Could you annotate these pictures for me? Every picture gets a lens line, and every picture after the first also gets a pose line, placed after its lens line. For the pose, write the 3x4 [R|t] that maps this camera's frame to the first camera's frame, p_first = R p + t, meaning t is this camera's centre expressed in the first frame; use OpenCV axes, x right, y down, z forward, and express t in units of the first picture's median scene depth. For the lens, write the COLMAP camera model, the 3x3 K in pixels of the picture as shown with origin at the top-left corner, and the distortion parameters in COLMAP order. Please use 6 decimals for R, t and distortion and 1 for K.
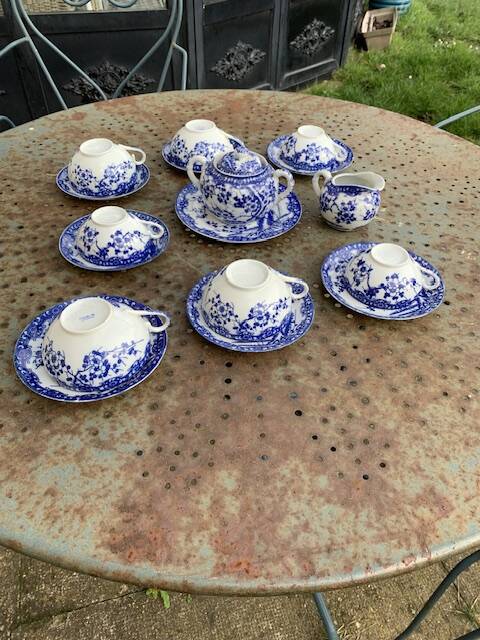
lens RADIAL K [[503.2, 0, 240.0], [0, 503.2, 320.0], [0, 0, 1]] dist [0.031358, -0.048309]
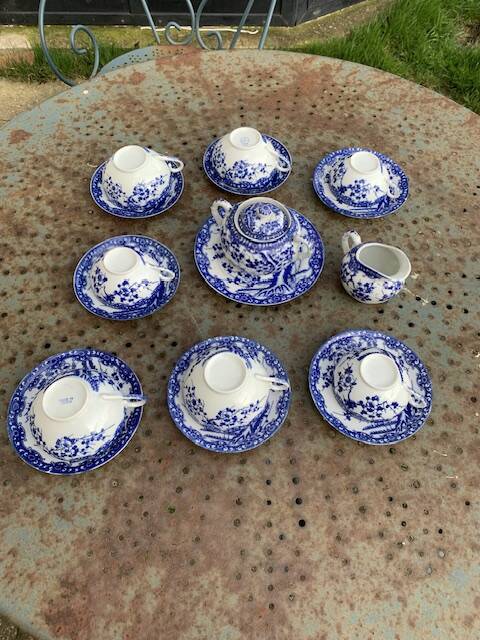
lens RADIAL K [[496.5, 0, 232.8], [0, 496.5, 322.0], [0, 0, 1]] dist [0.030661, -0.048538]
pose [[0.966909, 0.216273, -0.135322, 0.133891], [-0.171752, 0.944045, 0.281569, -0.446114], [0.188646, -0.249010, 0.949951, 0.058372]]
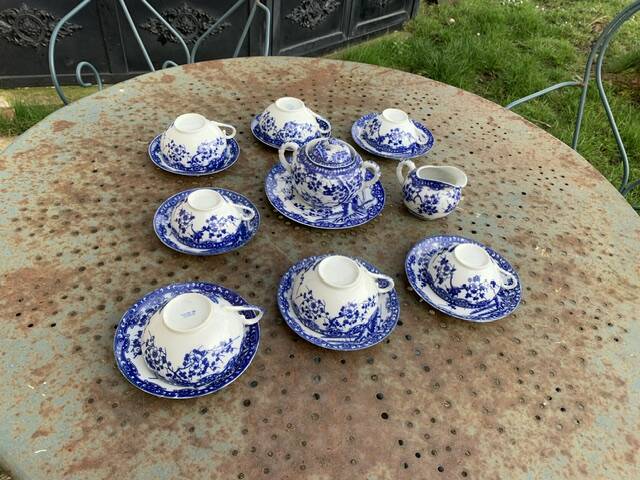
lens RADIAL K [[503.2, 0, 307.6], [0, 503.2, 237.4], [0, 0, 1]] dist [0.031358, -0.048309]
pose [[0.998071, 0.055211, 0.028391, -0.078619], [-0.054629, 0.998288, -0.020878, -0.128501], [-0.029496, 0.019287, 0.999379, -0.044040]]
